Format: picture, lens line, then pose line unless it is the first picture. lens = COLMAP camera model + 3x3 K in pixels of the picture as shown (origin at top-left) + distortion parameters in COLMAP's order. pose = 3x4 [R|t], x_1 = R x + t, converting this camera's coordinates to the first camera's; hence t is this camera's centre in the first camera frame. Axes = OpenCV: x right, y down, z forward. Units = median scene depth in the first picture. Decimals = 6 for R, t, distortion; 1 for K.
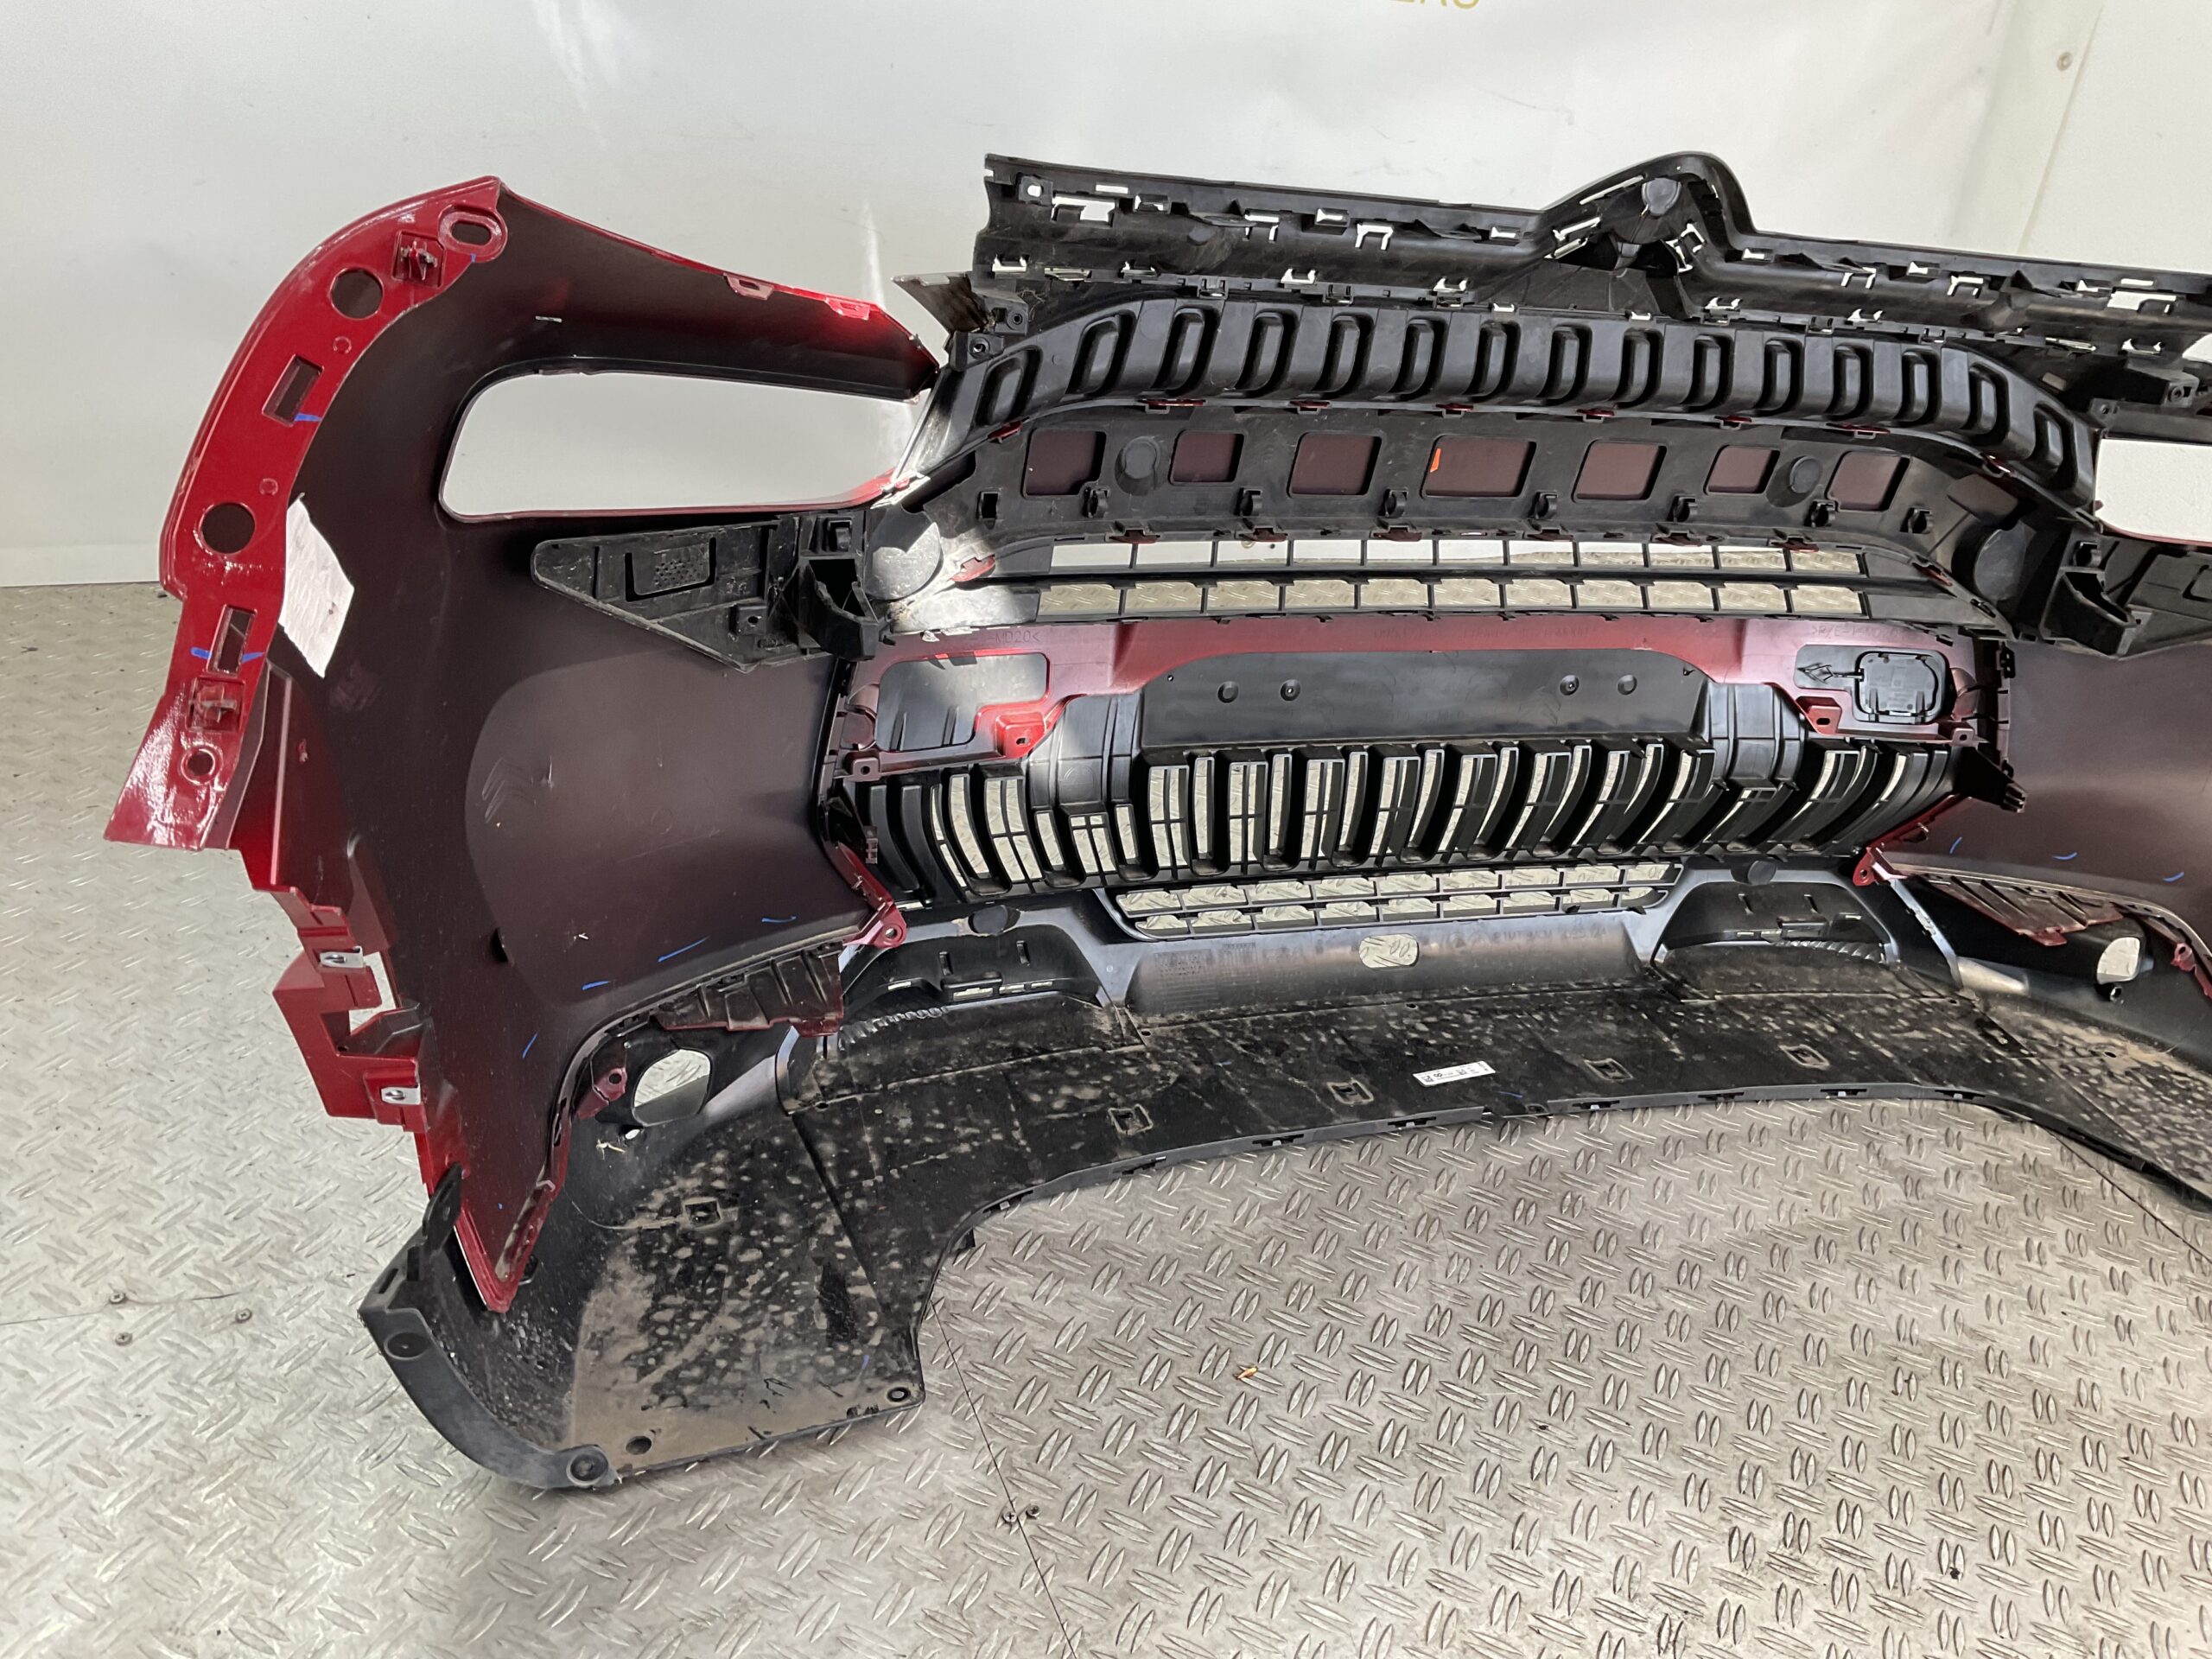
lens RADIAL K [[1814.0, 0, 1099.9], [0, 1814.0, 823.1], [0, 0, 1]] dist [0.122869, -0.257456]
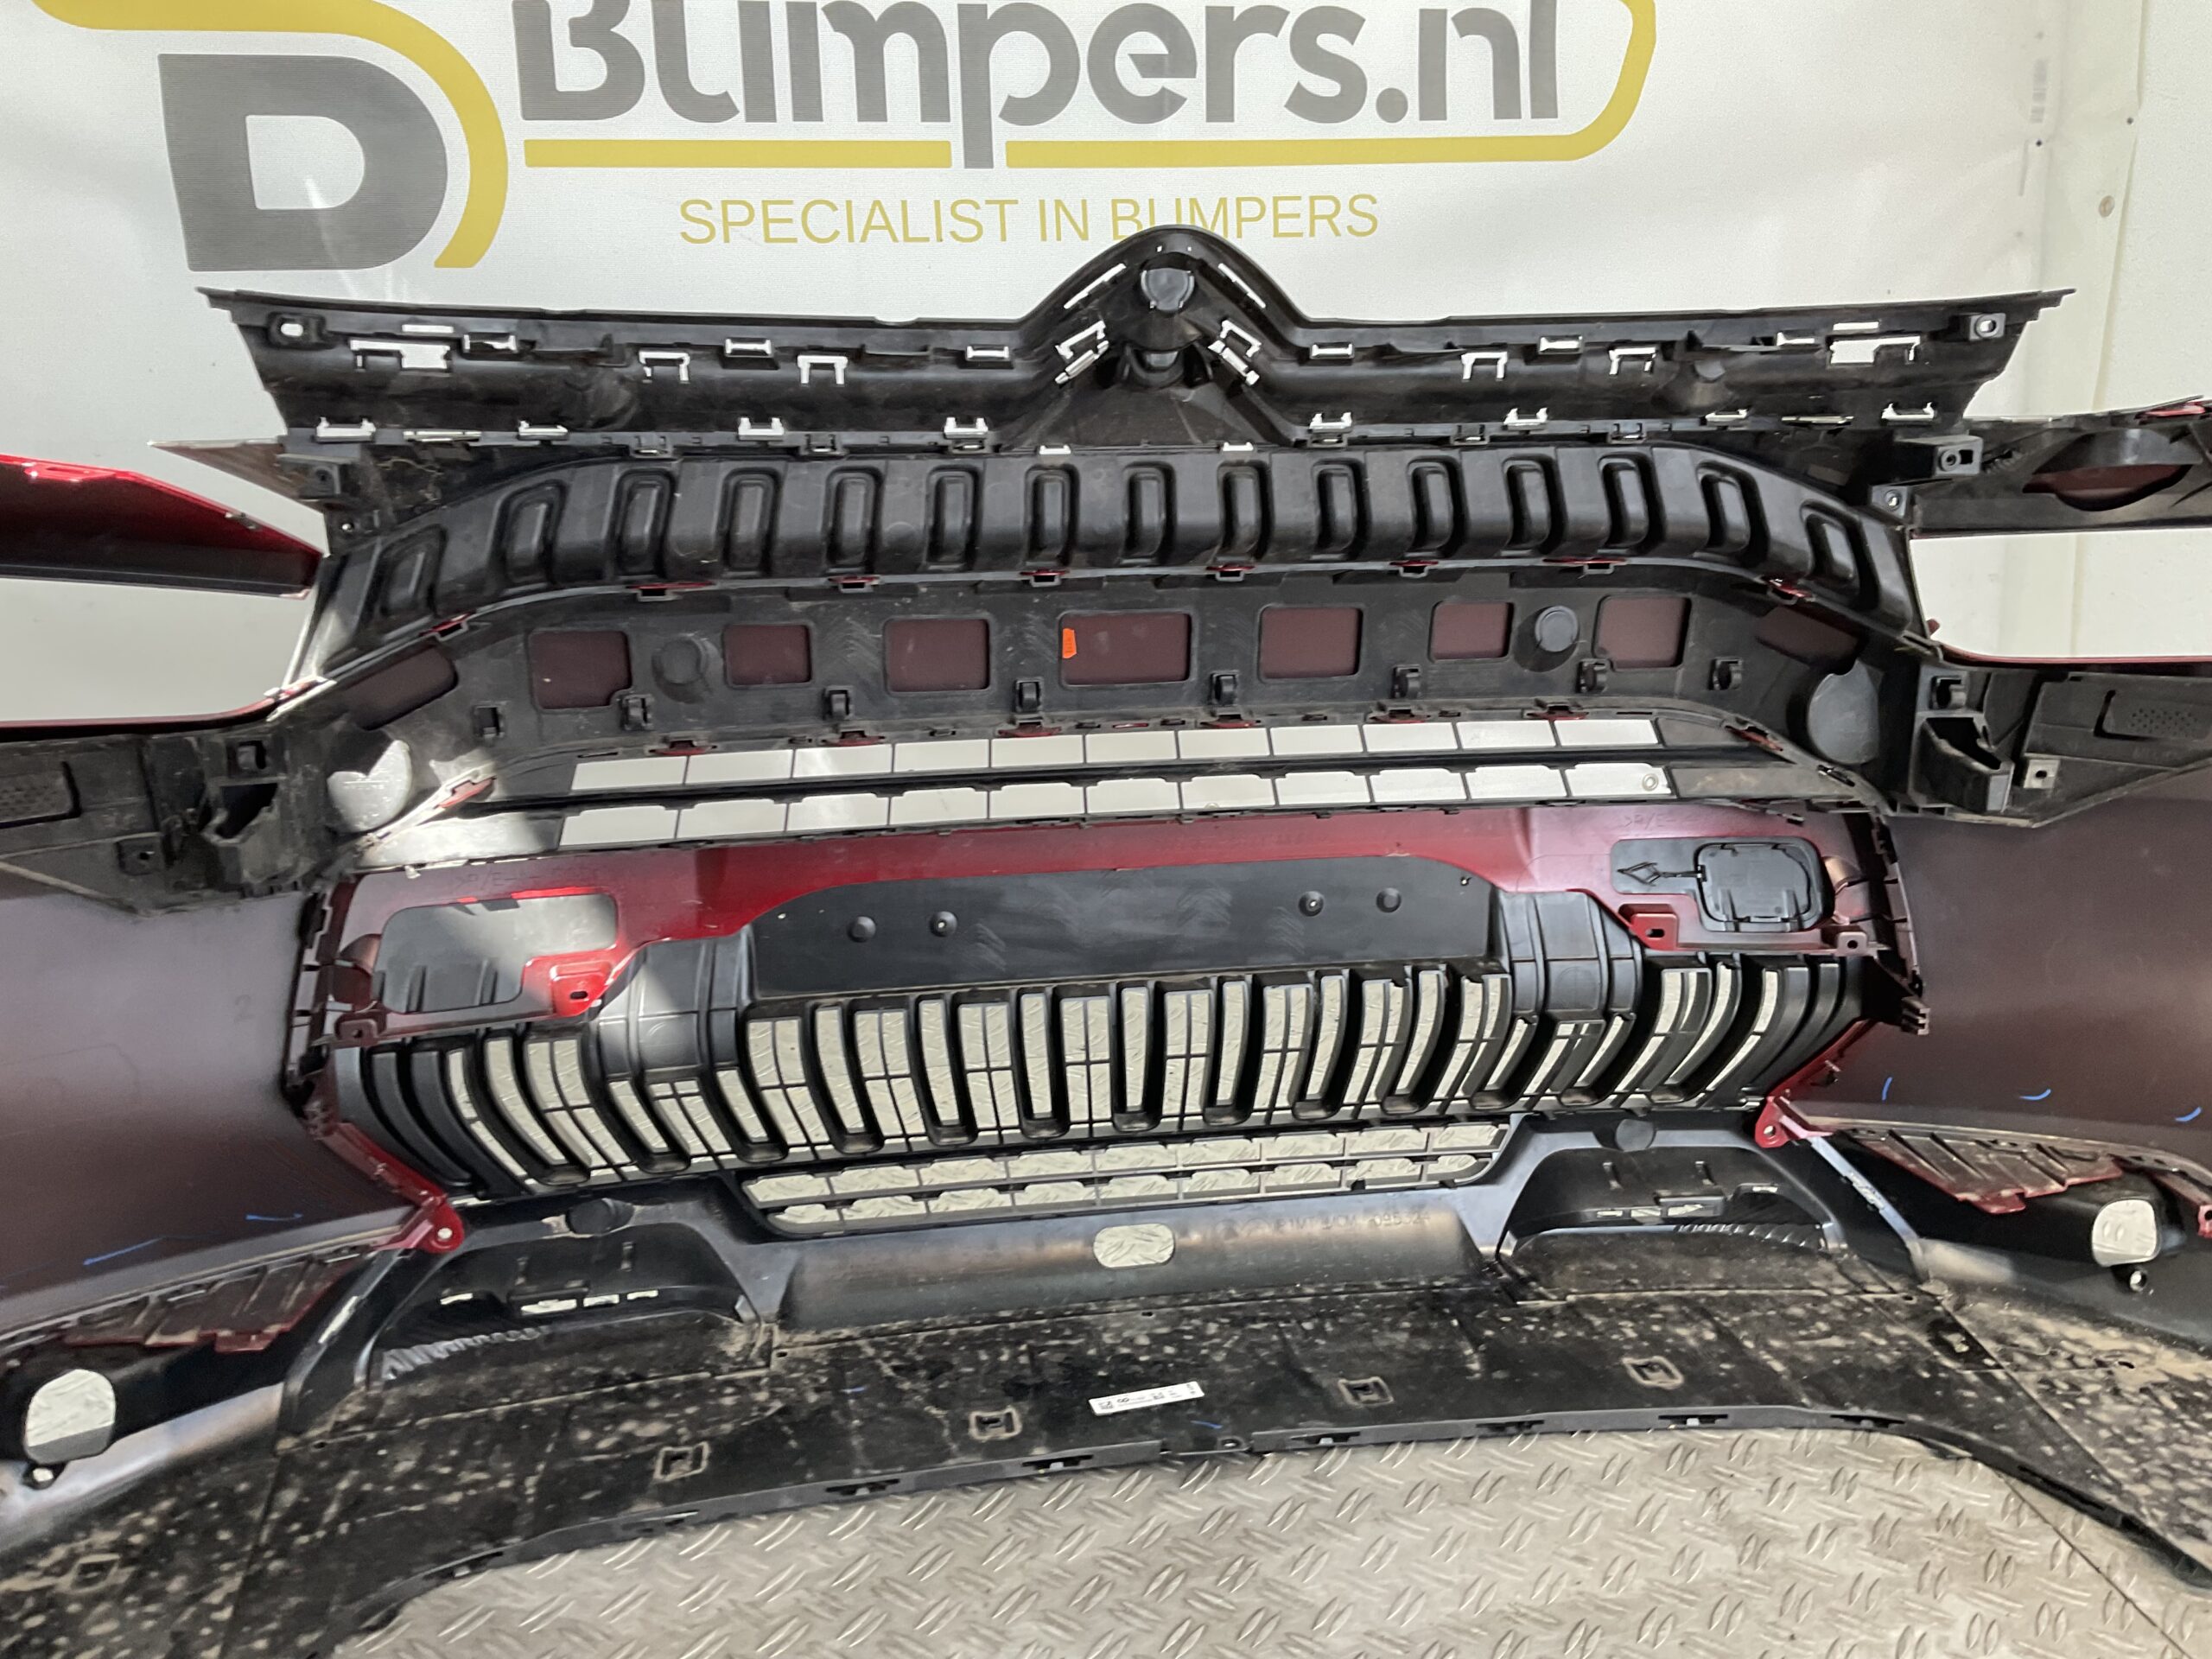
lens RADIAL K [[1814.0, 0, 1099.9], [0, 1814.0, 823.1], [0, 0, 1]] dist [0.122869, -0.257456]
pose [[0.977461, -0.076179, -0.196893, 0.337040], [0.035376, 0.978543, -0.202981, 0.053245], [0.208132, 0.191441, 0.959183, 0.190943]]
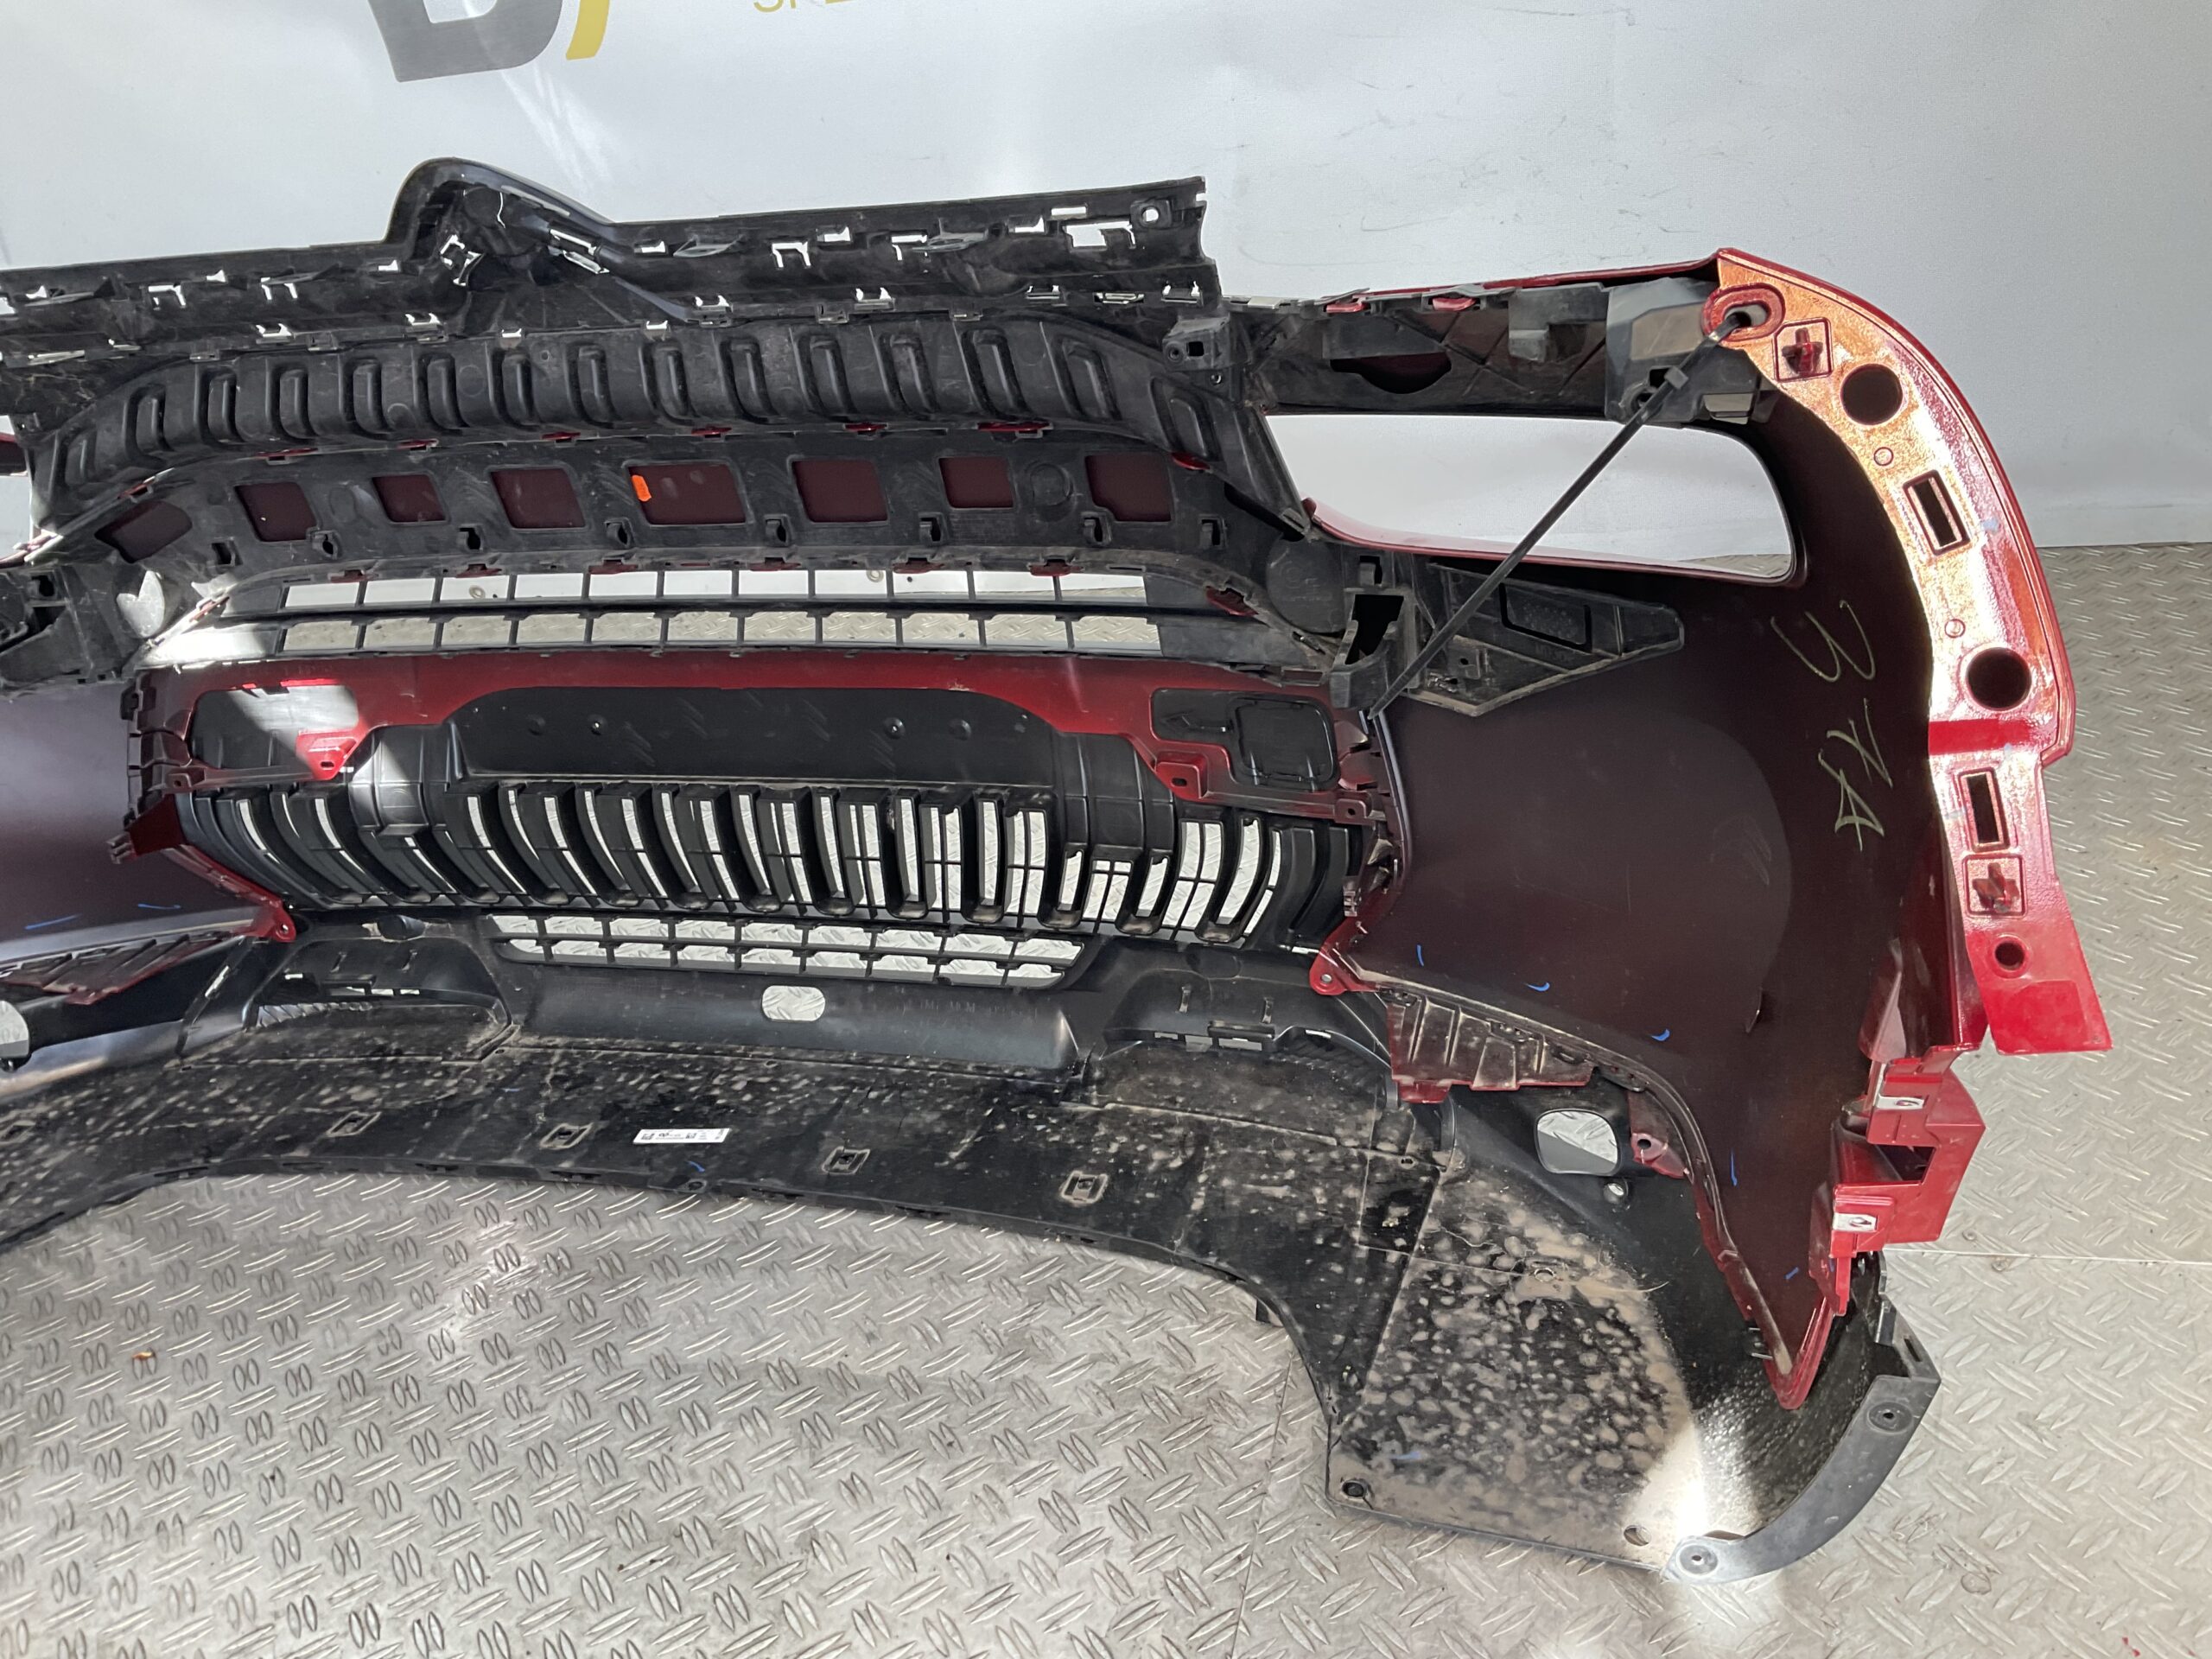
lens RADIAL K [[1814.0, 0, 1099.9], [0, 1814.0, 823.1], [0, 0, 1]] dist [0.122869, -0.257456]
pose [[0.793179, 0.059176, -0.606106, 0.903031], [-0.062317, 0.997930, 0.015880, -0.051176], [0.605791, 0.025175, 0.795225, 0.365888]]
